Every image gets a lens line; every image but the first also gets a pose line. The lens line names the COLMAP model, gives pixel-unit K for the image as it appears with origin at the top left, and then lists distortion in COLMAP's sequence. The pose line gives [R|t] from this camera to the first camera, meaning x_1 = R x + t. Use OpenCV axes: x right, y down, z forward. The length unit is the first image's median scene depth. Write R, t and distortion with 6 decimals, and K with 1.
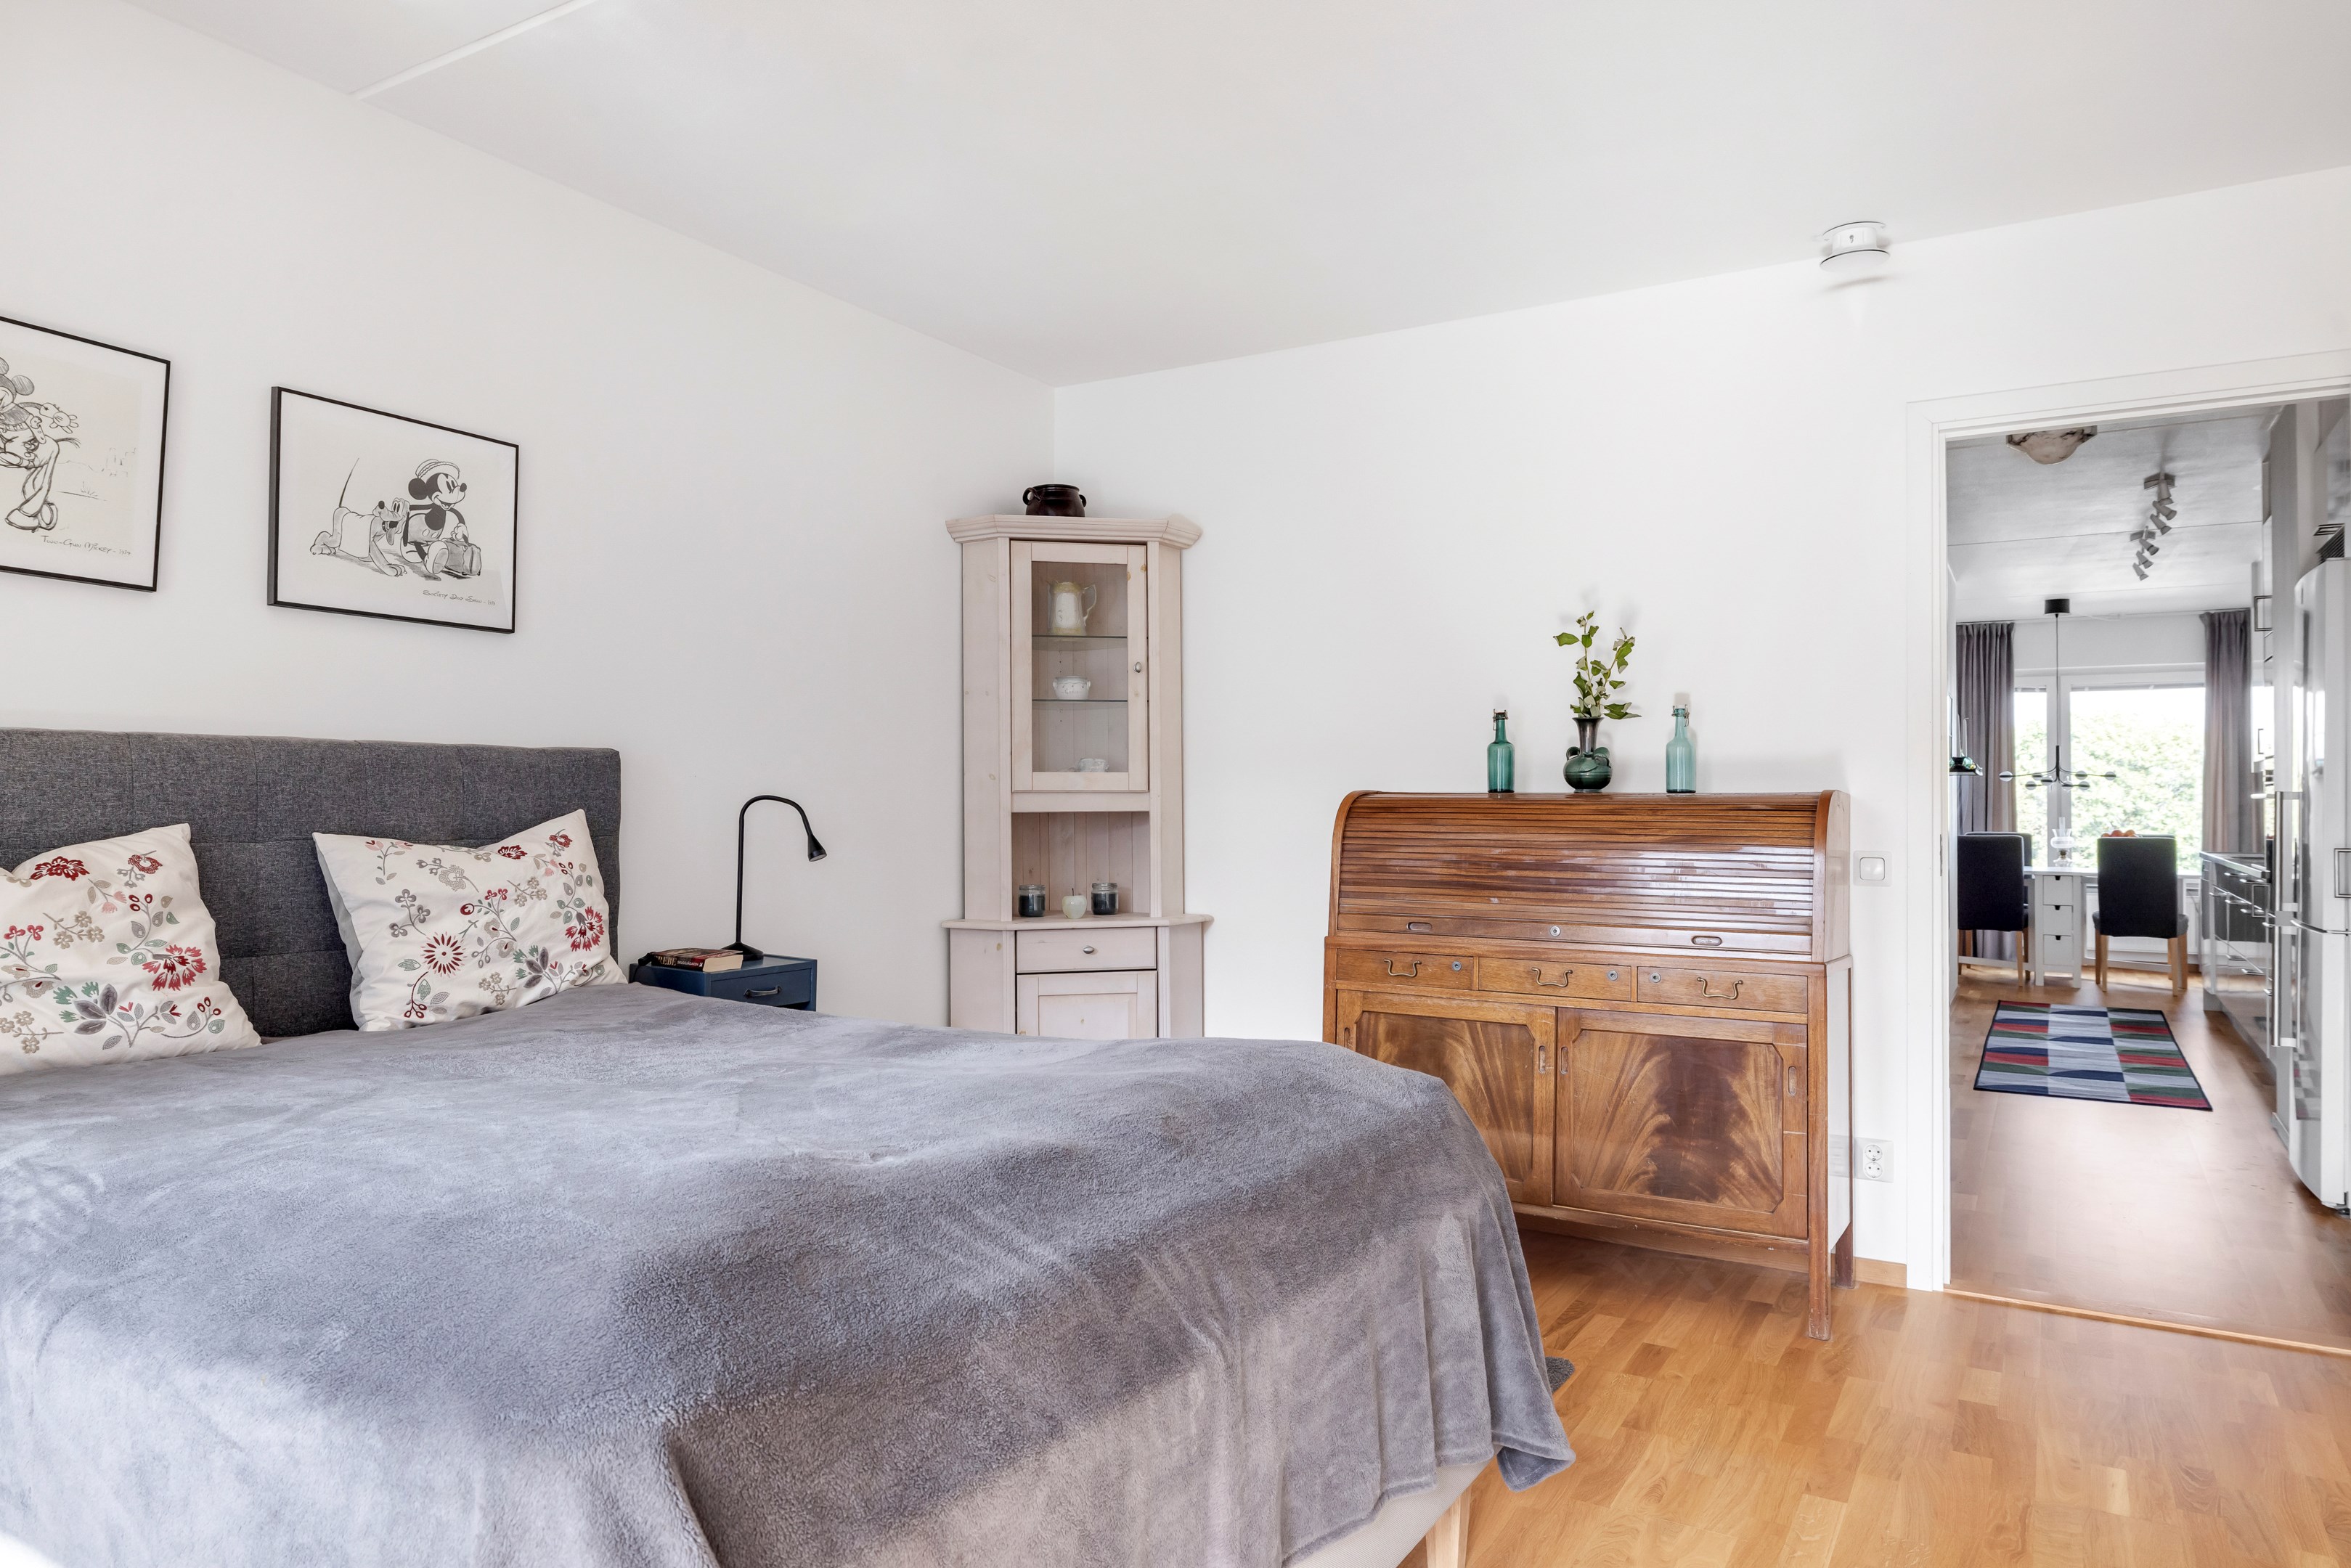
lens RADIAL K [[1484.4, 0, 1175.5], [0, 1484.4, 784.0], [0, 0, 1]] dist [-0.003402, -0.000315]
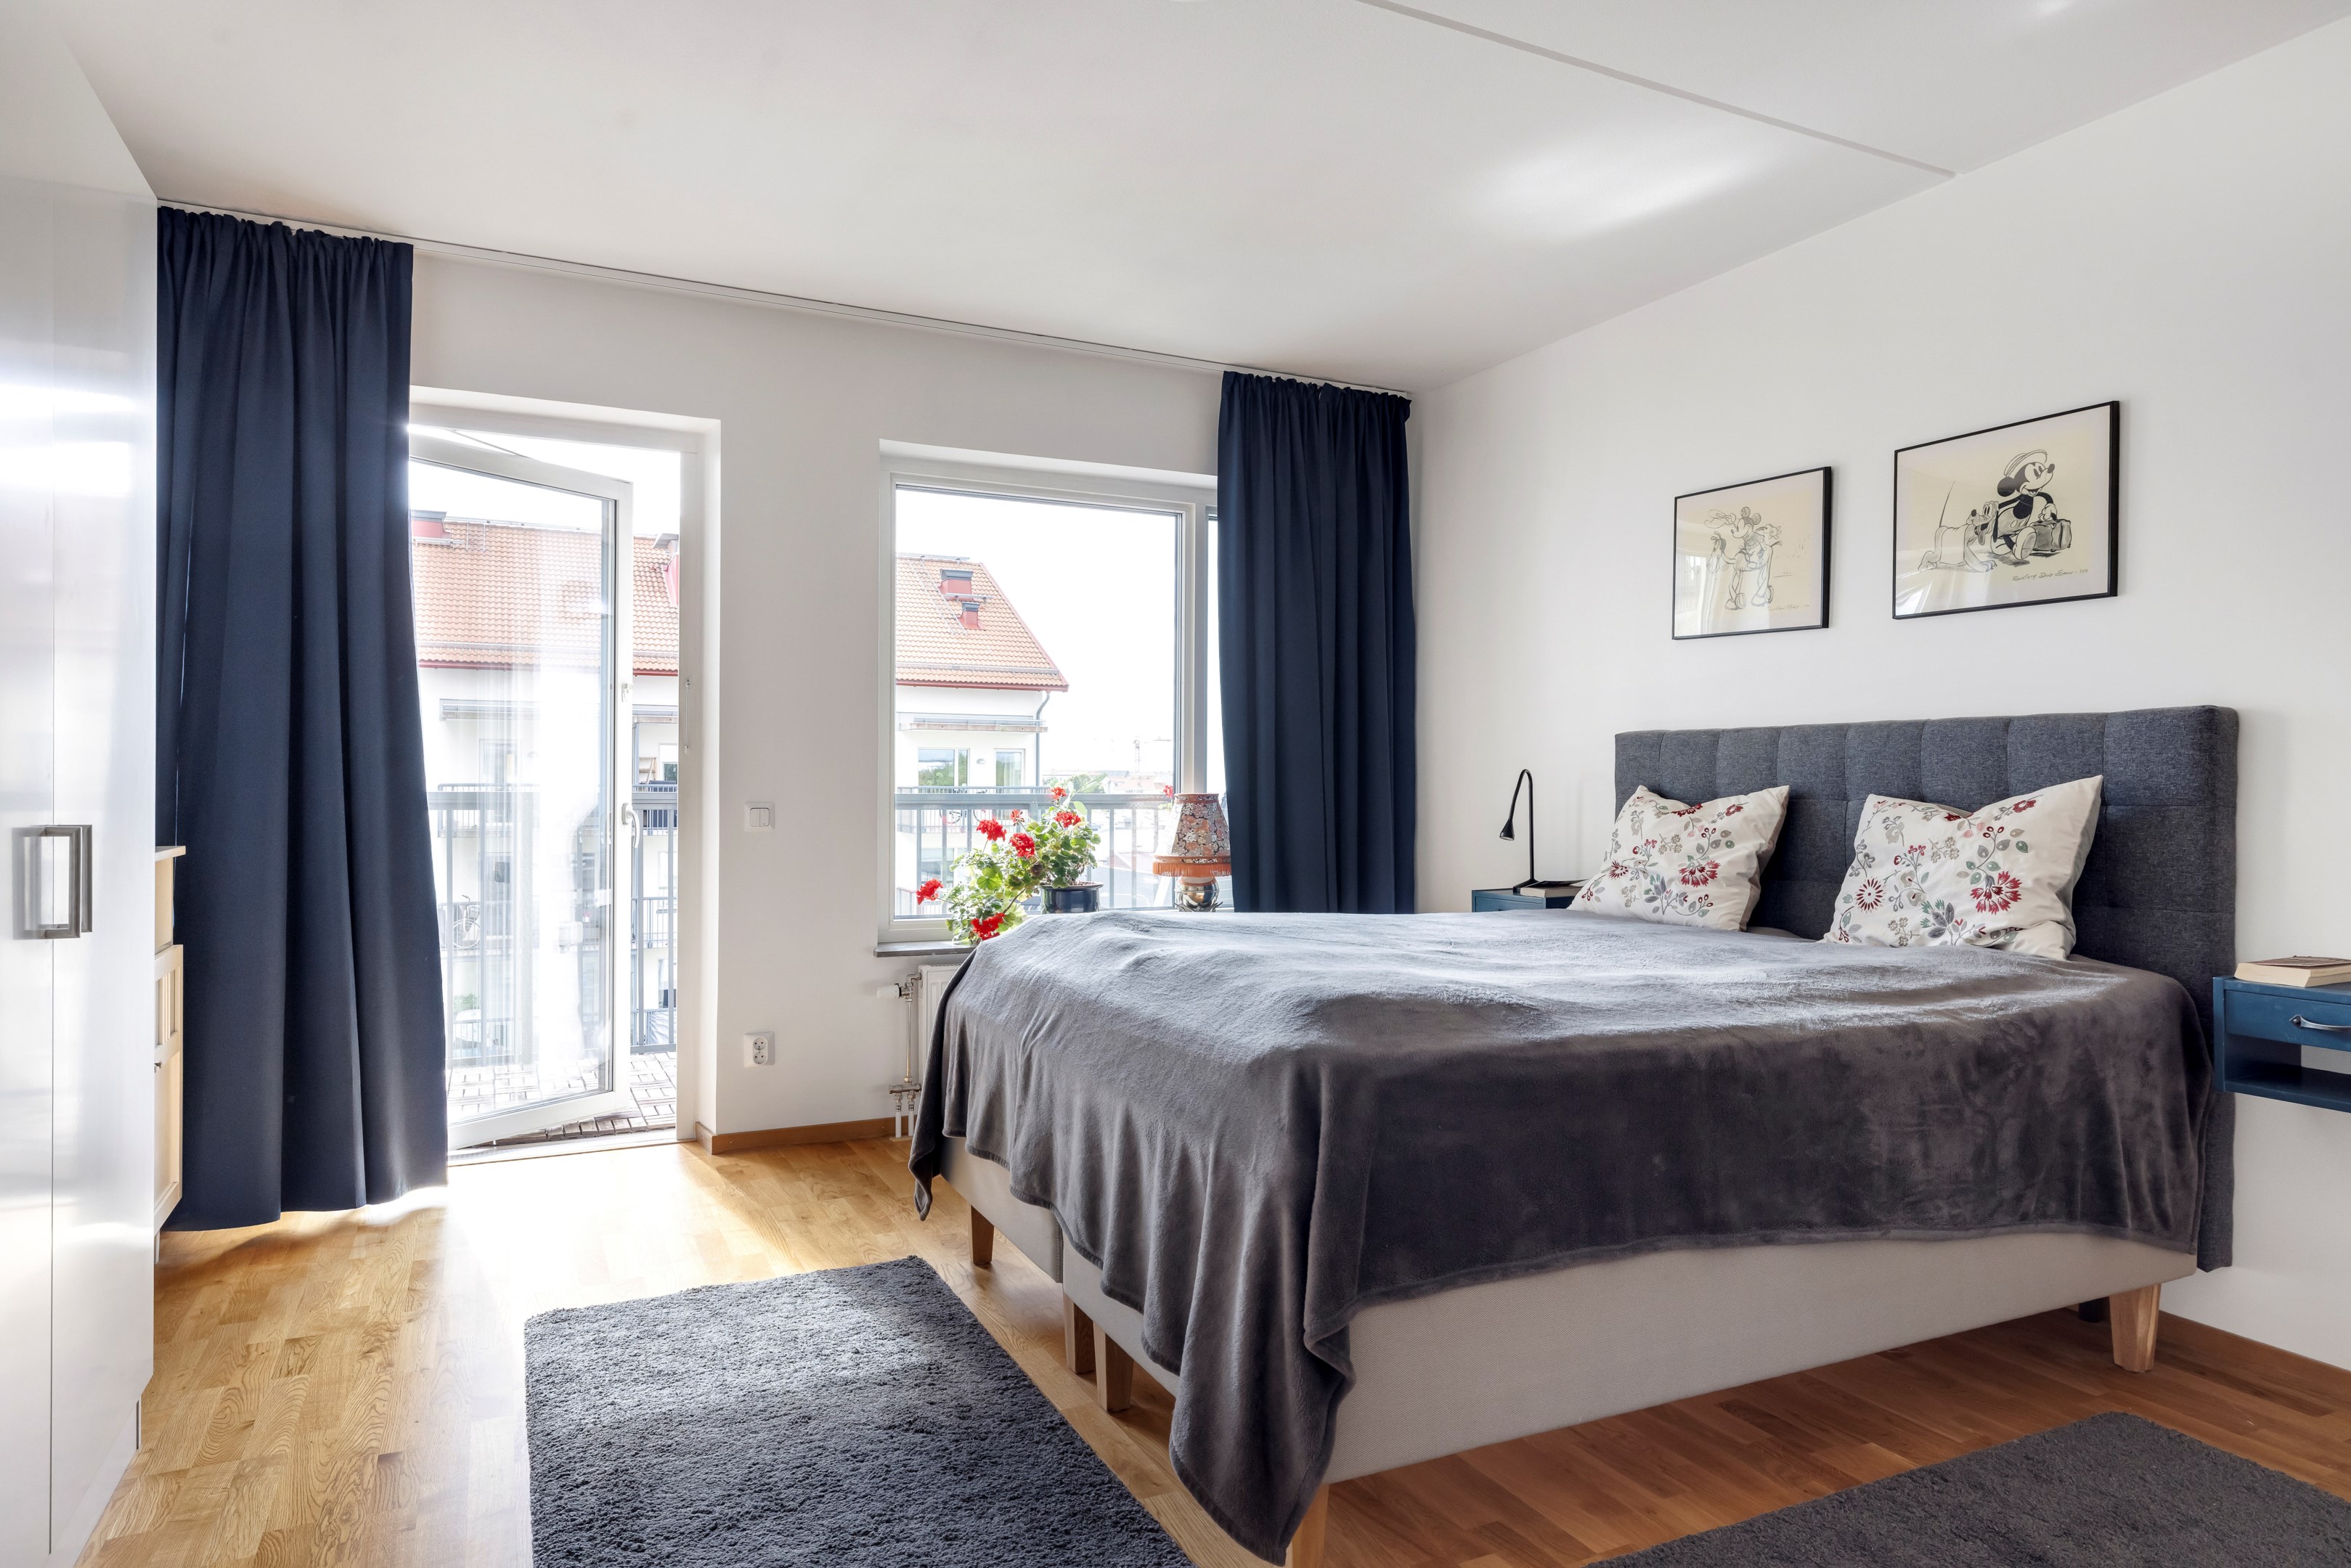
lens RADIAL K [[1394.9, 0, 1169.7], [0, 1394.9, 791.4], [0, 0, 1]] dist [-0.000556, 0.000530]
pose [[-0.552667, -0.002767, -0.833398, 0.701086], [0.003286, 0.999979, -0.005499, 0.032118], [0.833396, -0.005778, -0.552646, 1.052018]]
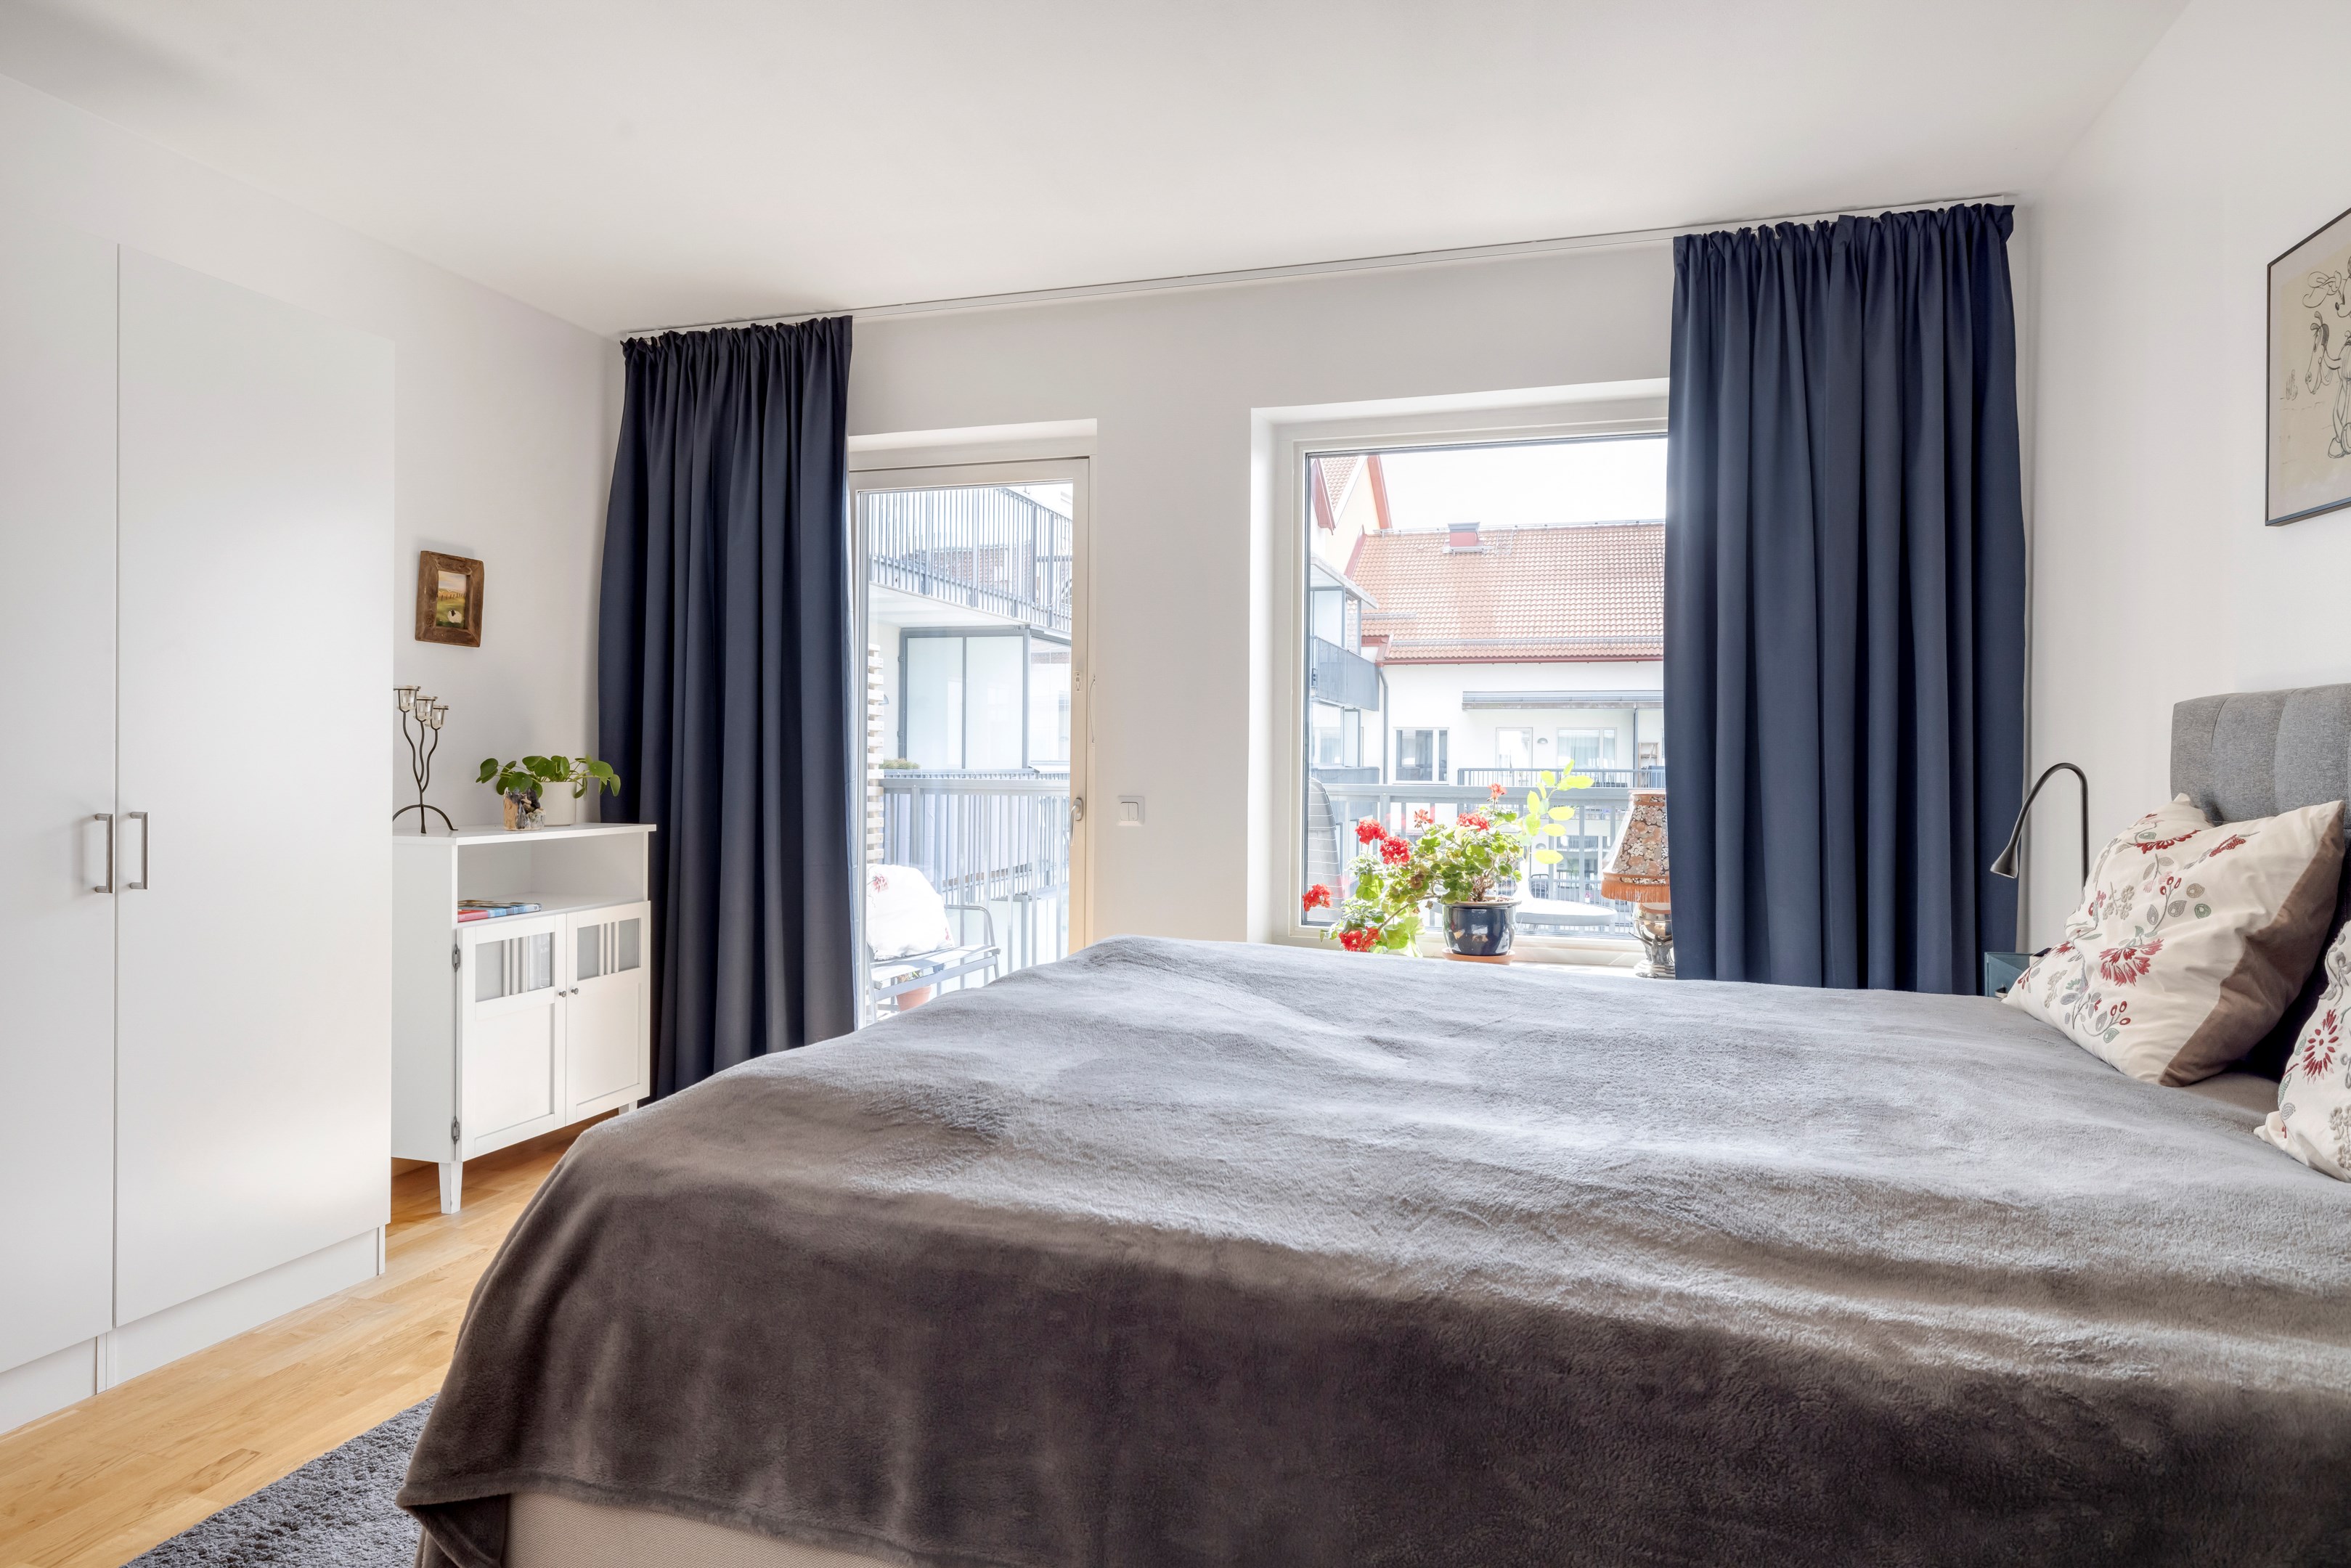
lens RADIAL K [[1372.9, 0, 1176.0], [0, 1372.9, 775.2], [0, 0, 1]] dist [-0.000369, 0.001902]
pose [[-0.971838, -0.009099, -0.235473, 0.042966], [-0.008240, 0.999955, -0.004630, 0.018488], [0.235505, -0.002560, -0.971870, 1.277327]]
